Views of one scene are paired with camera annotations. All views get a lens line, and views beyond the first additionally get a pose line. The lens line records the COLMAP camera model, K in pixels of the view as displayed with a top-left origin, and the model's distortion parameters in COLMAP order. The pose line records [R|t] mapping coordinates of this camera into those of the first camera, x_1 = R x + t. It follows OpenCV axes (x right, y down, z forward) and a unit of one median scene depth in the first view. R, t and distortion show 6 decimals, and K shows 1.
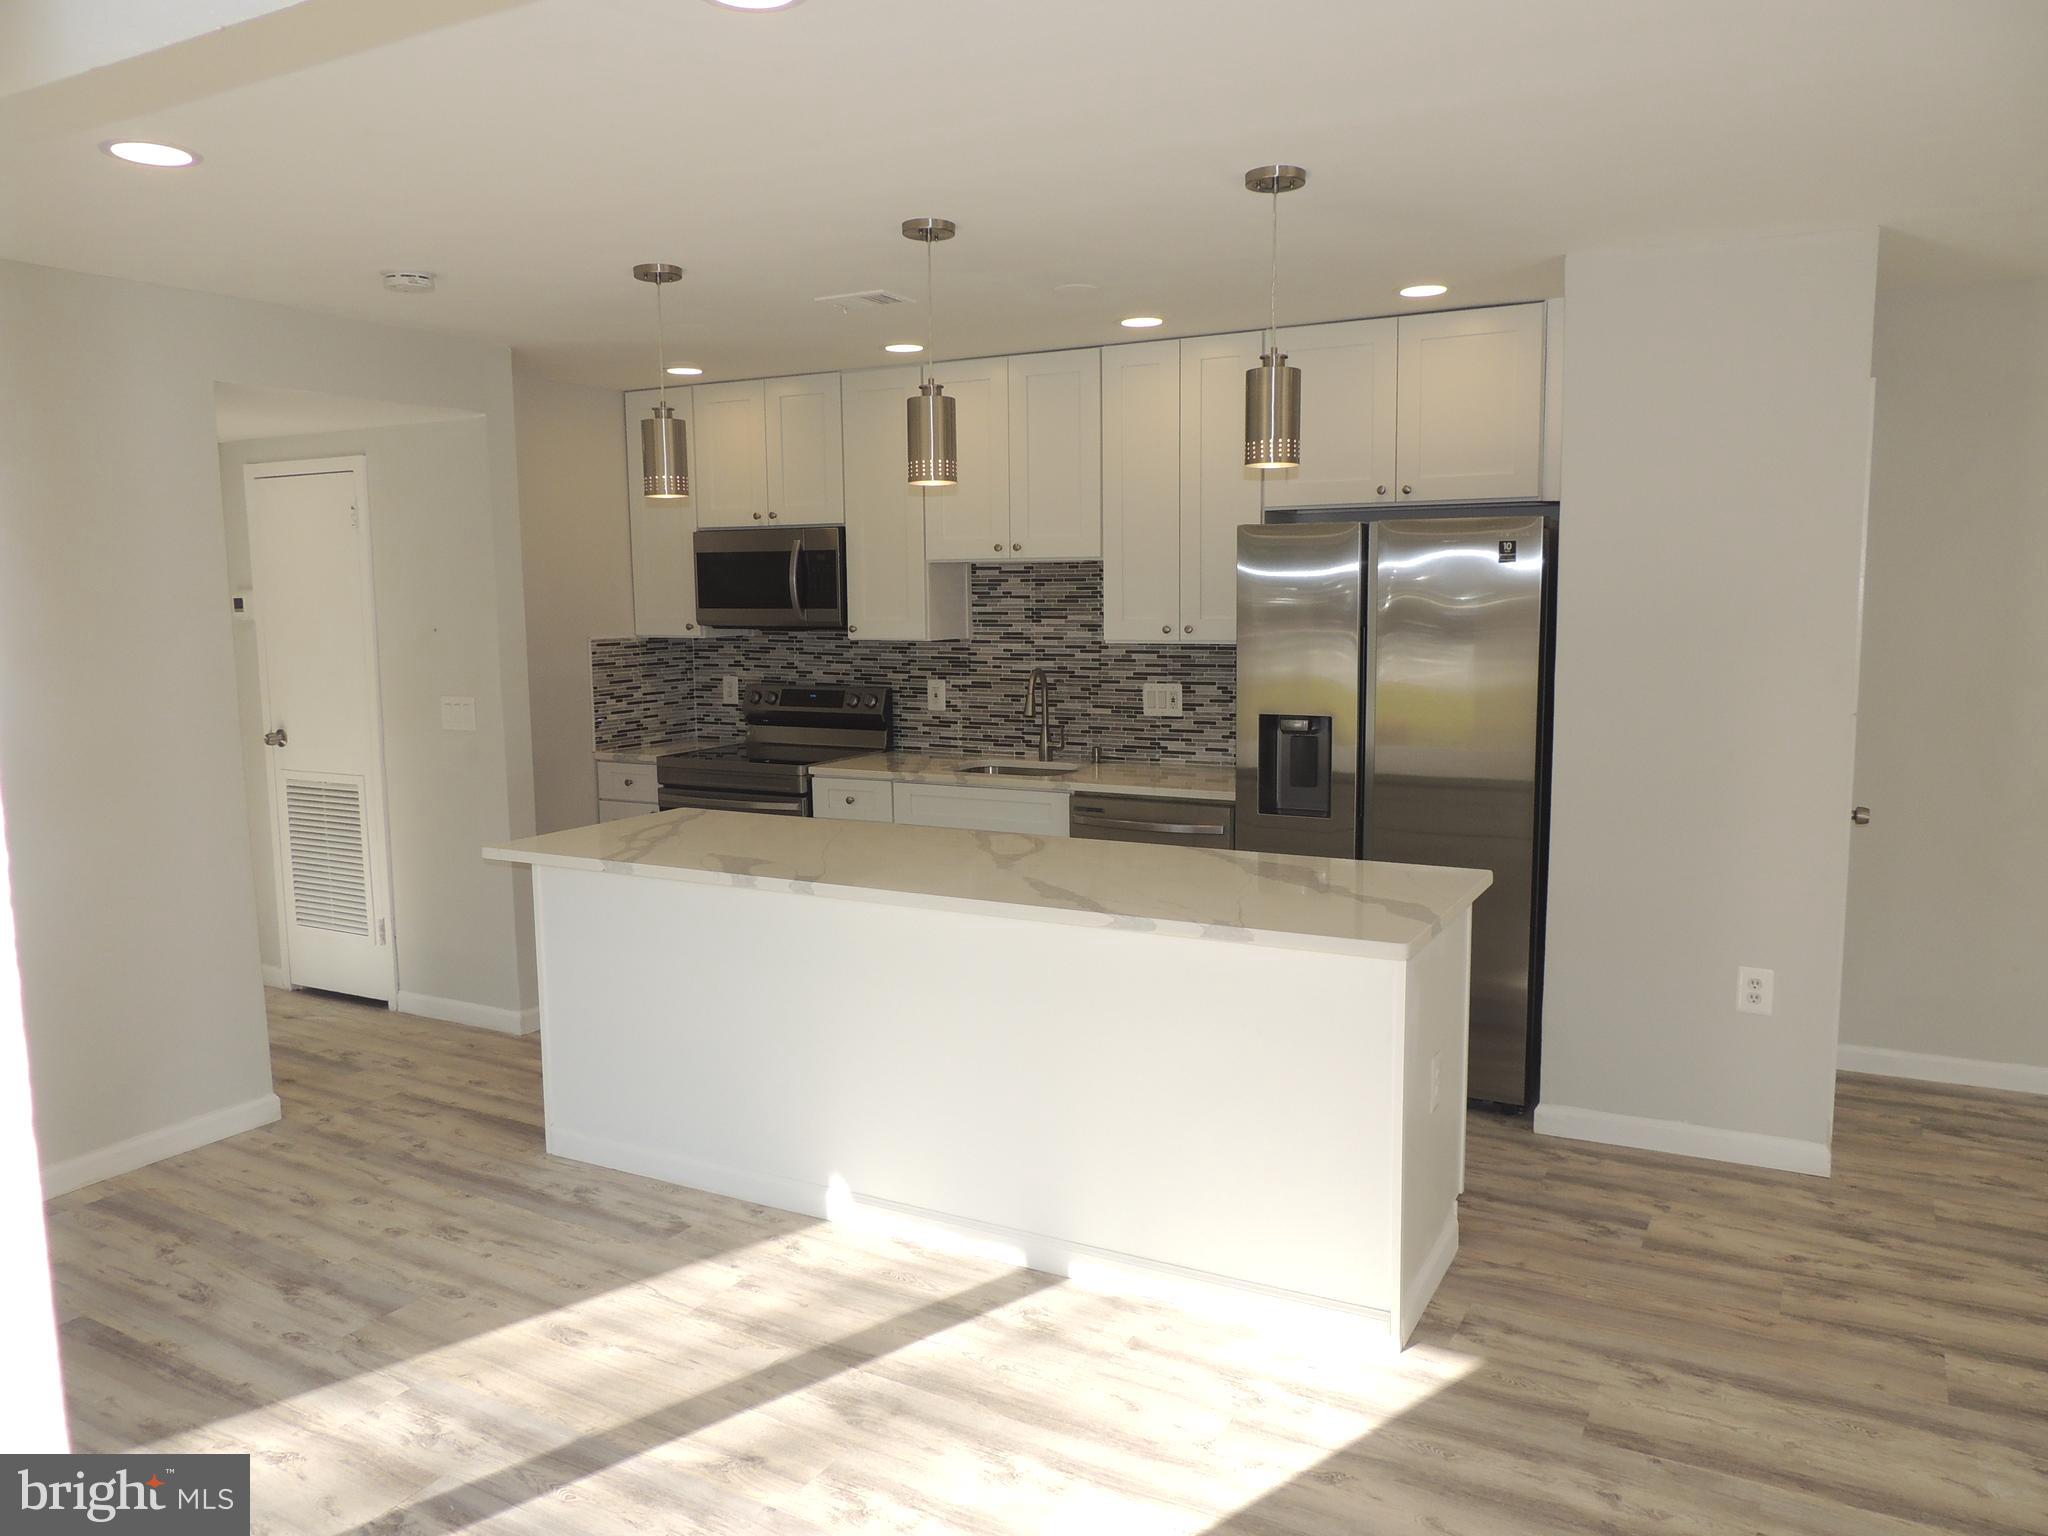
lens RADIAL K [[1458.6, 0, 1037.4], [0, 1458.6, 766.4], [0, 0, 1]] dist [-0.025329, 0.005489]
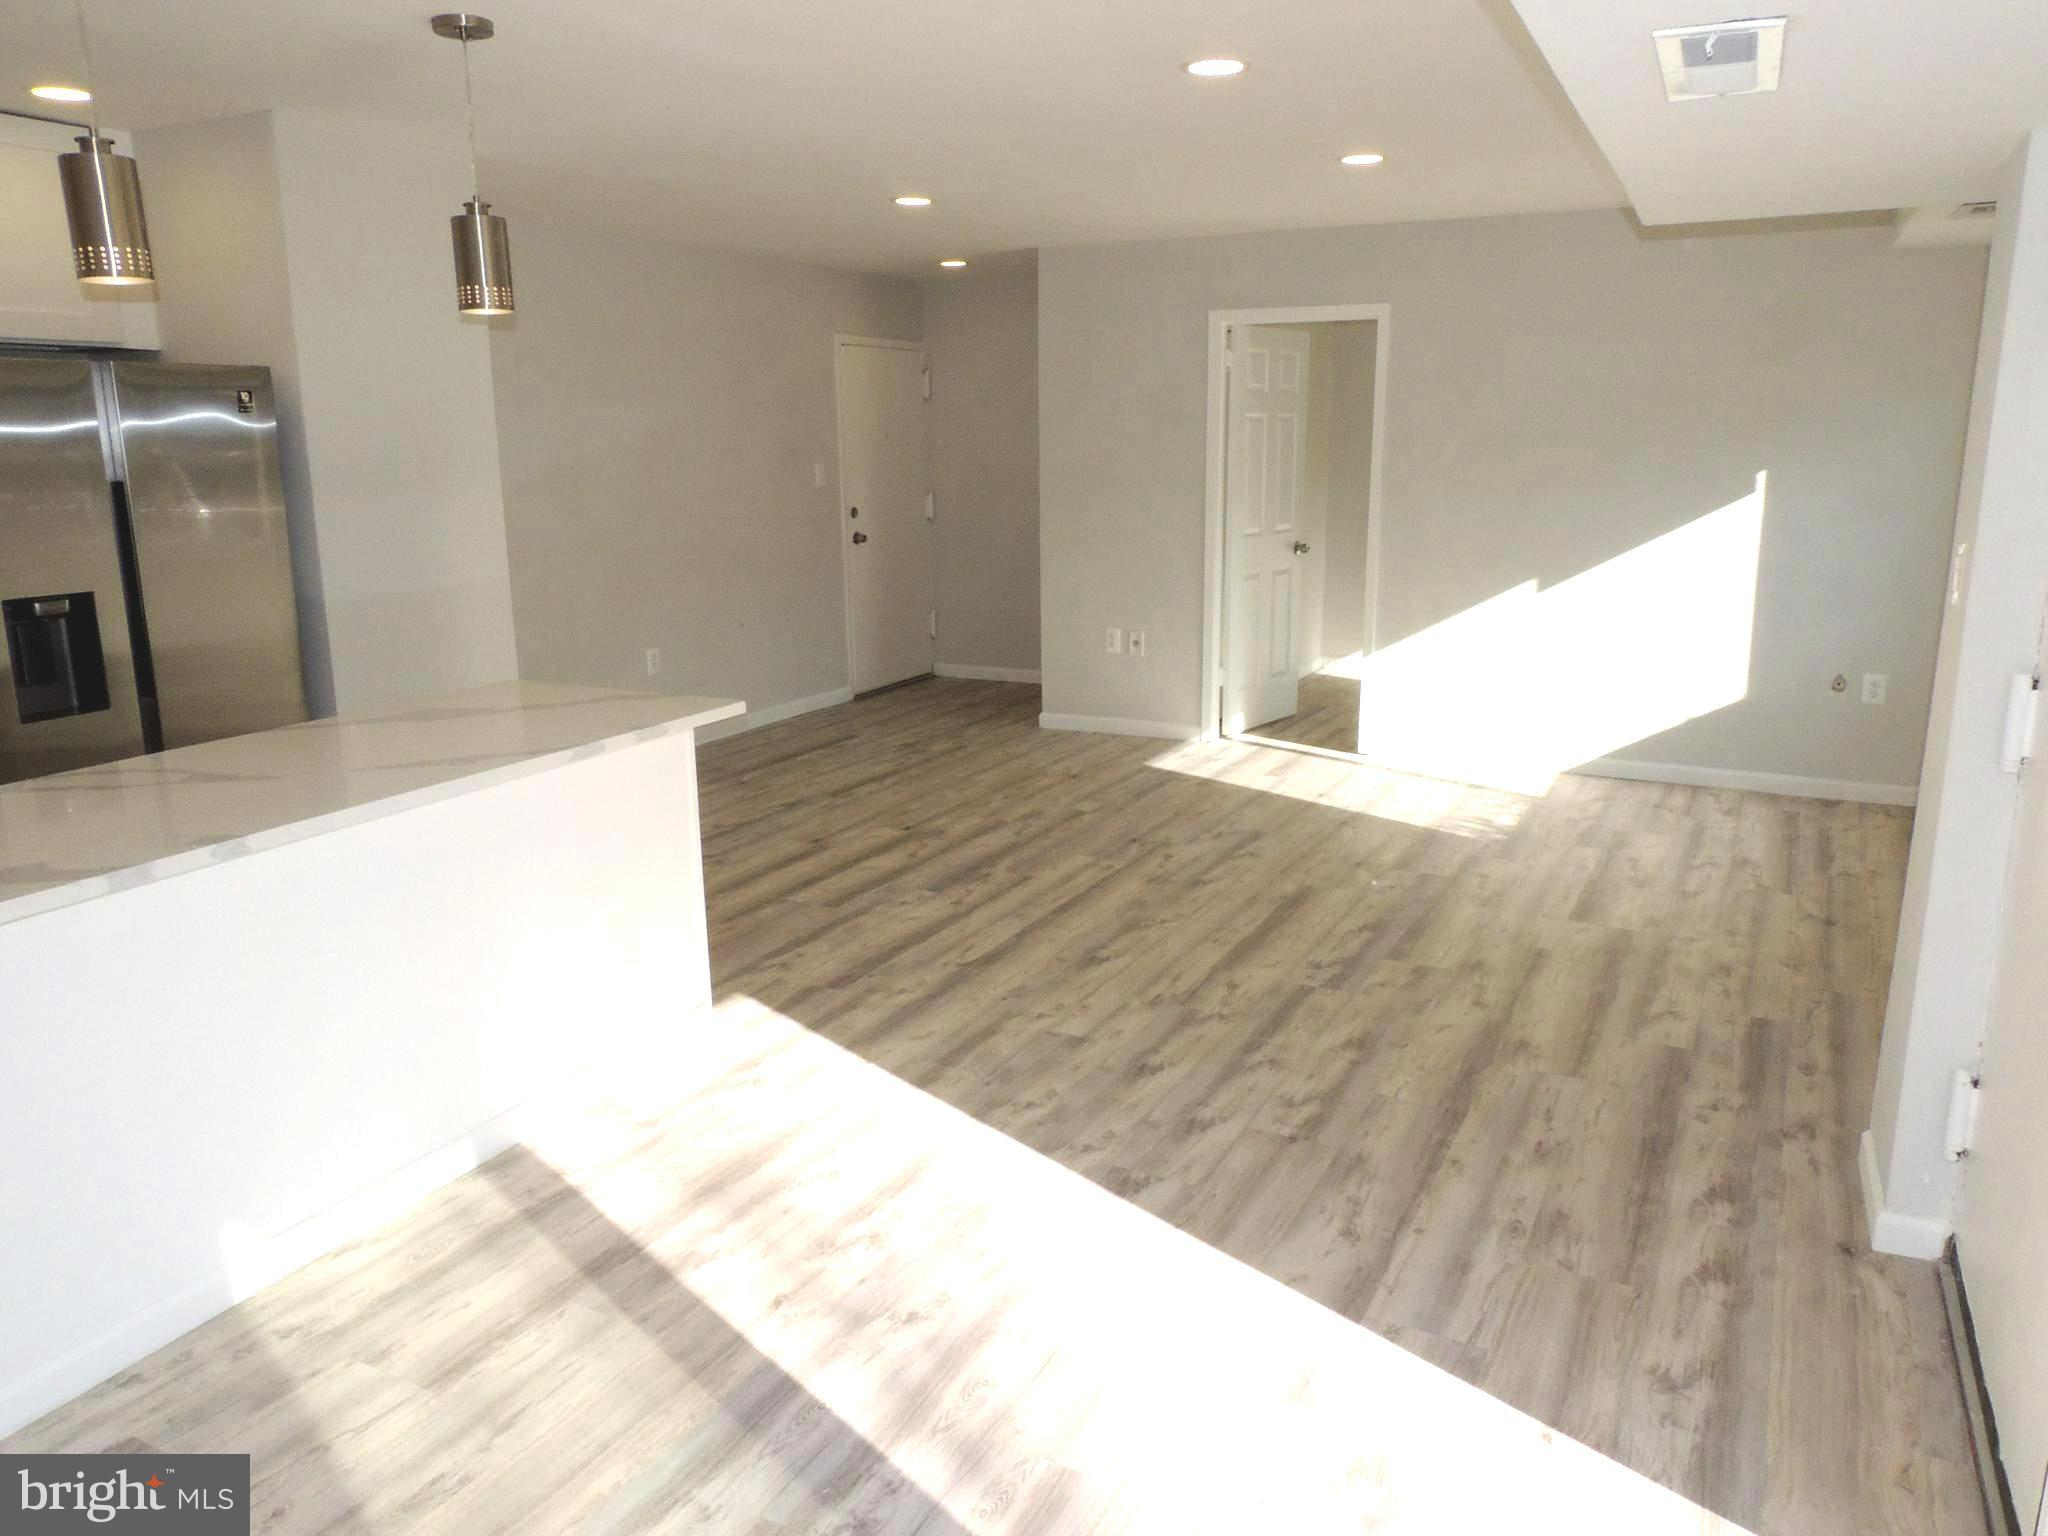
lens RADIAL K [[1458.6, 0, 1037.0], [0, 1458.6, 779.1], [0, 0, 1]] dist [-0.025329, 0.005489]
pose [[-0.041815, -0.217620, 0.975138, -0.839863], [0.131161, 0.966349, 0.221283, -0.054056], [-0.990479, 0.137153, -0.011865, 0.592176]]
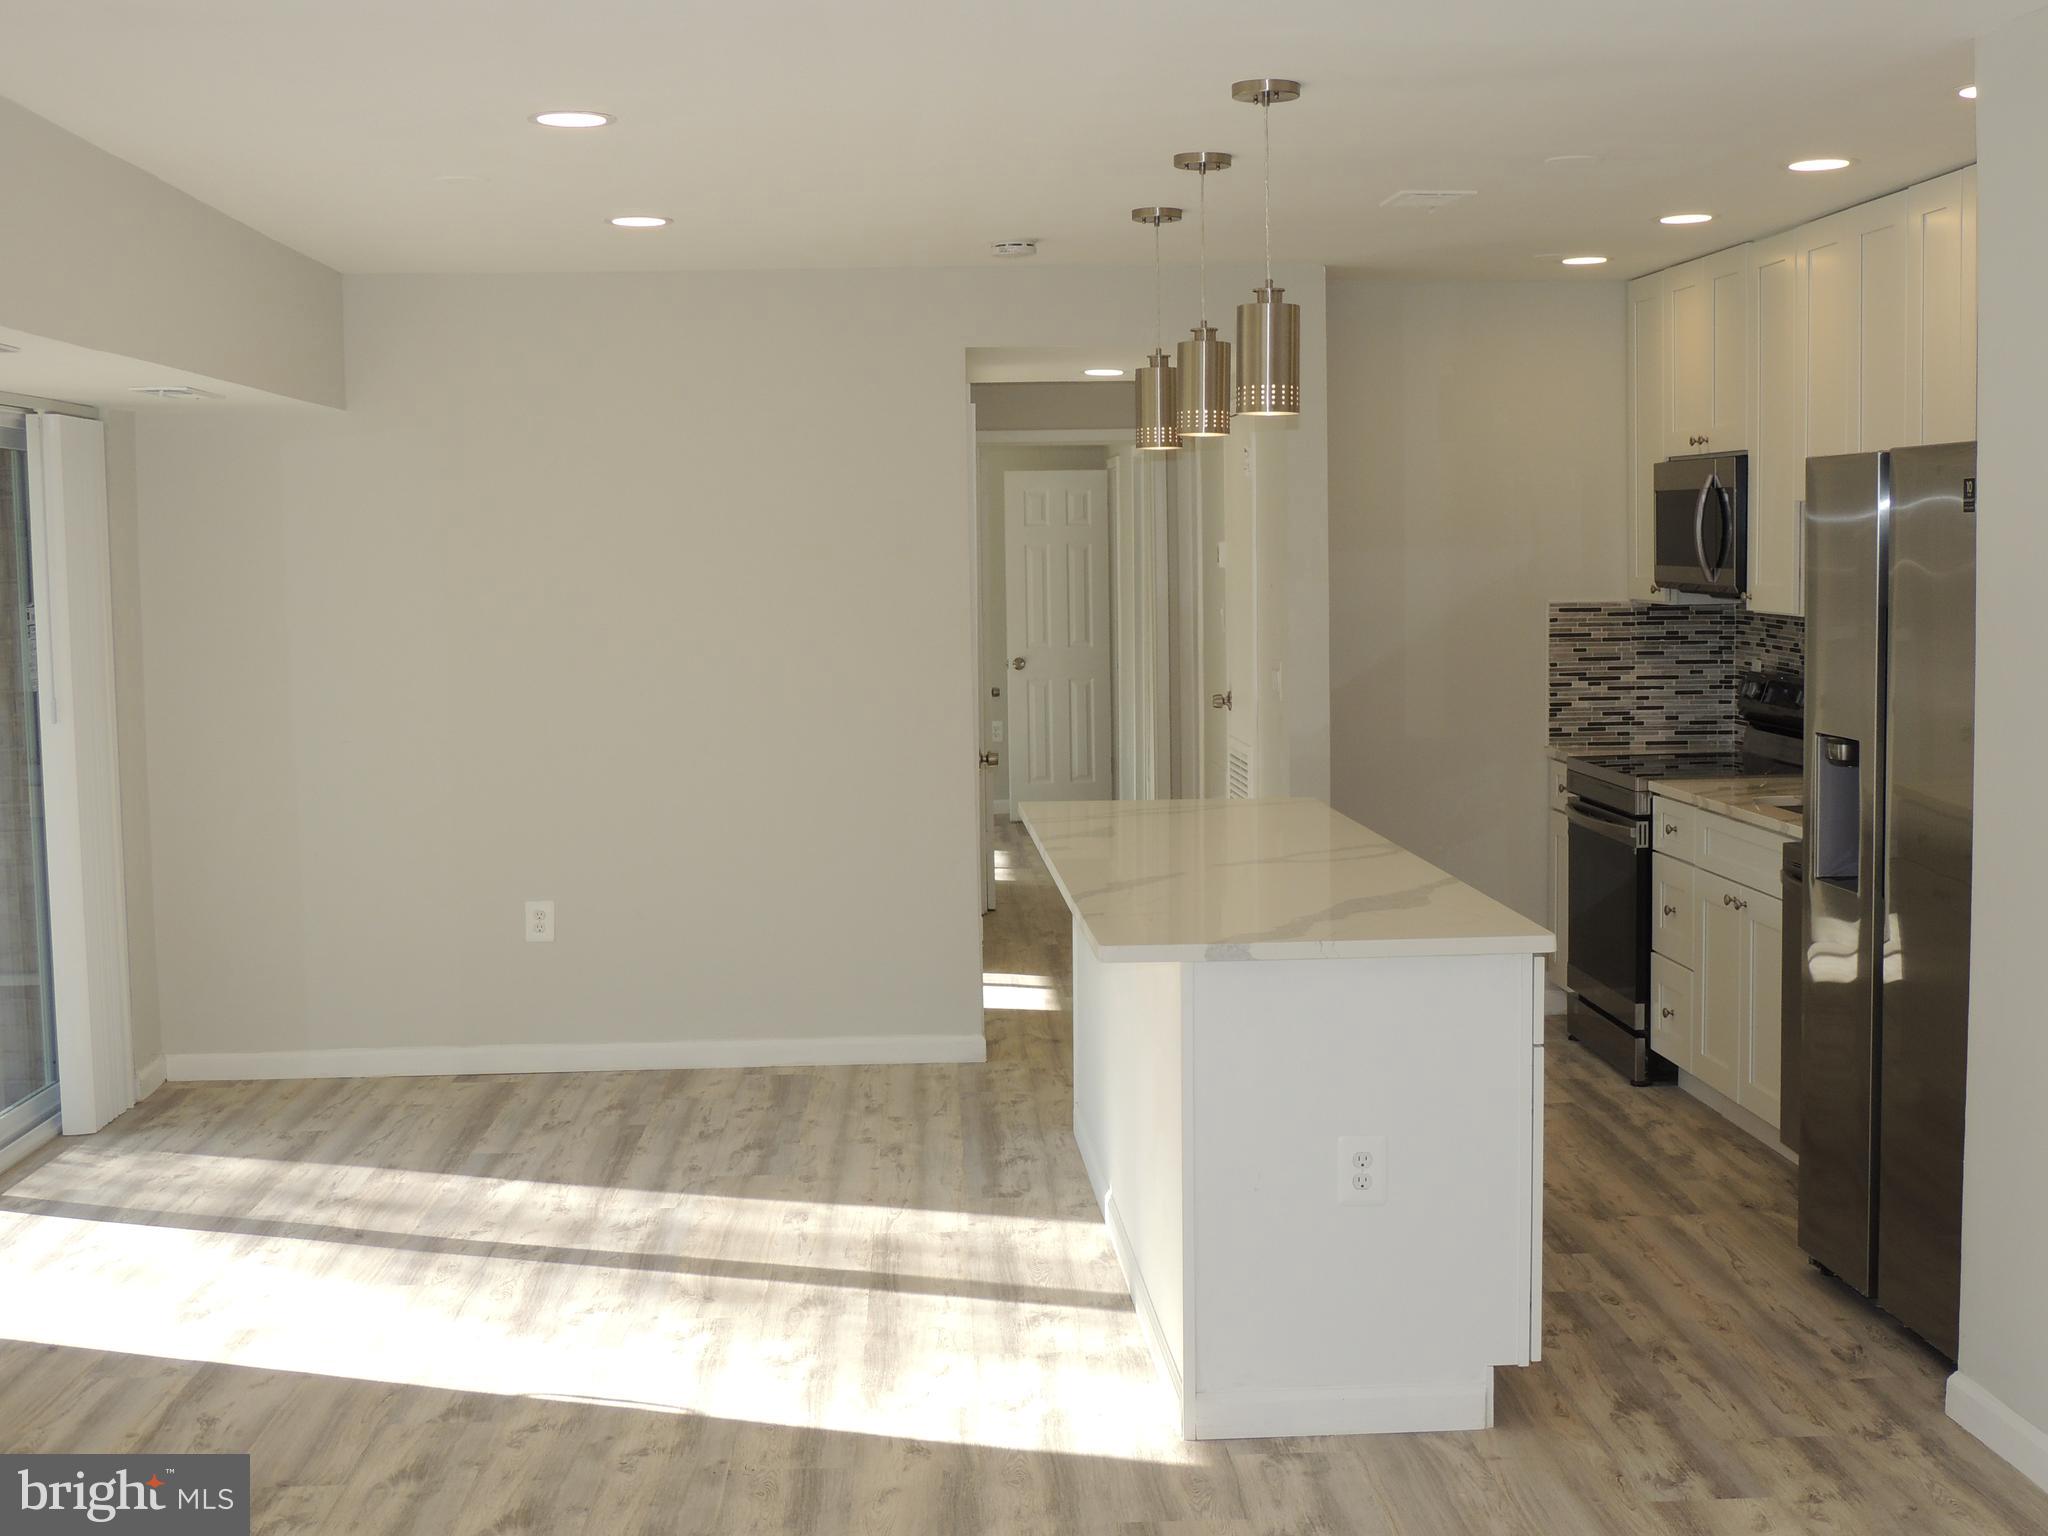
lens RADIAL K [[2514.8, 0, 1029.2], [0, 2514.8, 768.1], [0, 0, 1]] dist [-0.059216, 0.000000]
pose [[0.531698, 0.079982, -0.843149, 1.216719], [-0.095765, 0.994824, 0.033979, -0.031155], [0.841502, 0.062678, 0.536605, 0.078892]]
